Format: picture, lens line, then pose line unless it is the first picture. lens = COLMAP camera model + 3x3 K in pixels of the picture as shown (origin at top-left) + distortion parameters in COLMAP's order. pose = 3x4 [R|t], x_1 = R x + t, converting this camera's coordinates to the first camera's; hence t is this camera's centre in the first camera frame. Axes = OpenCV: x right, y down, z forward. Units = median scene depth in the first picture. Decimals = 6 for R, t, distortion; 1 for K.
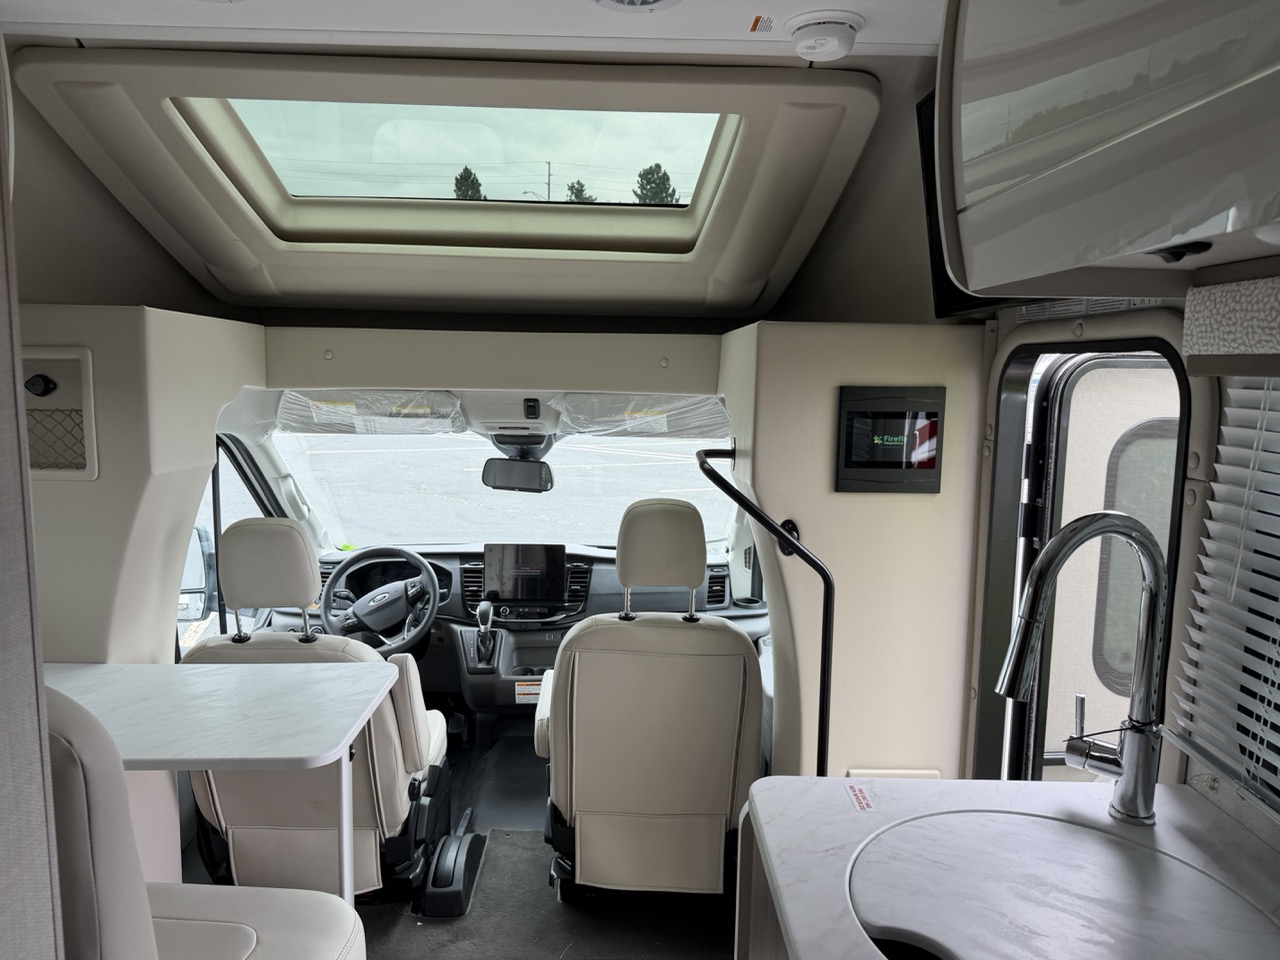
lens RADIAL K [[885.0, 0, 640.0], [0, 885.0, 480.0], [0, 0, 1]] dist [0.106138, -0.002850]
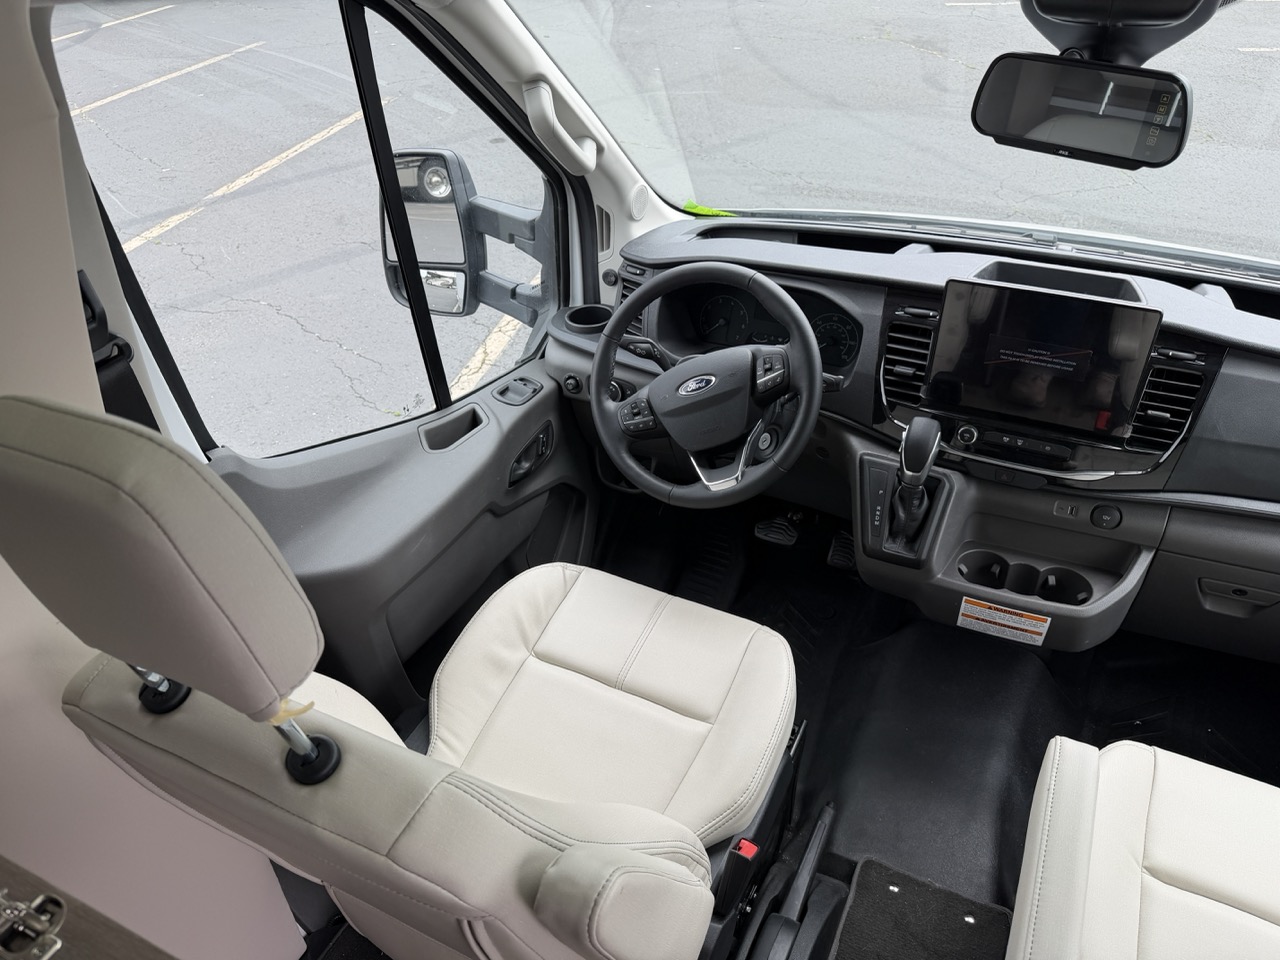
lens RADIAL K [[906.9, 0, 640.0], [0, 906.9, 480.0], [0, 0, 1]] dist [0.107905, -0.178842]
pose [[0.885744, 0.233354, -0.401252, -0.110245], [-0.025072, 0.887234, 0.460637, -0.039896], [0.463496, -0.397947, 0.791713, 0.564649]]
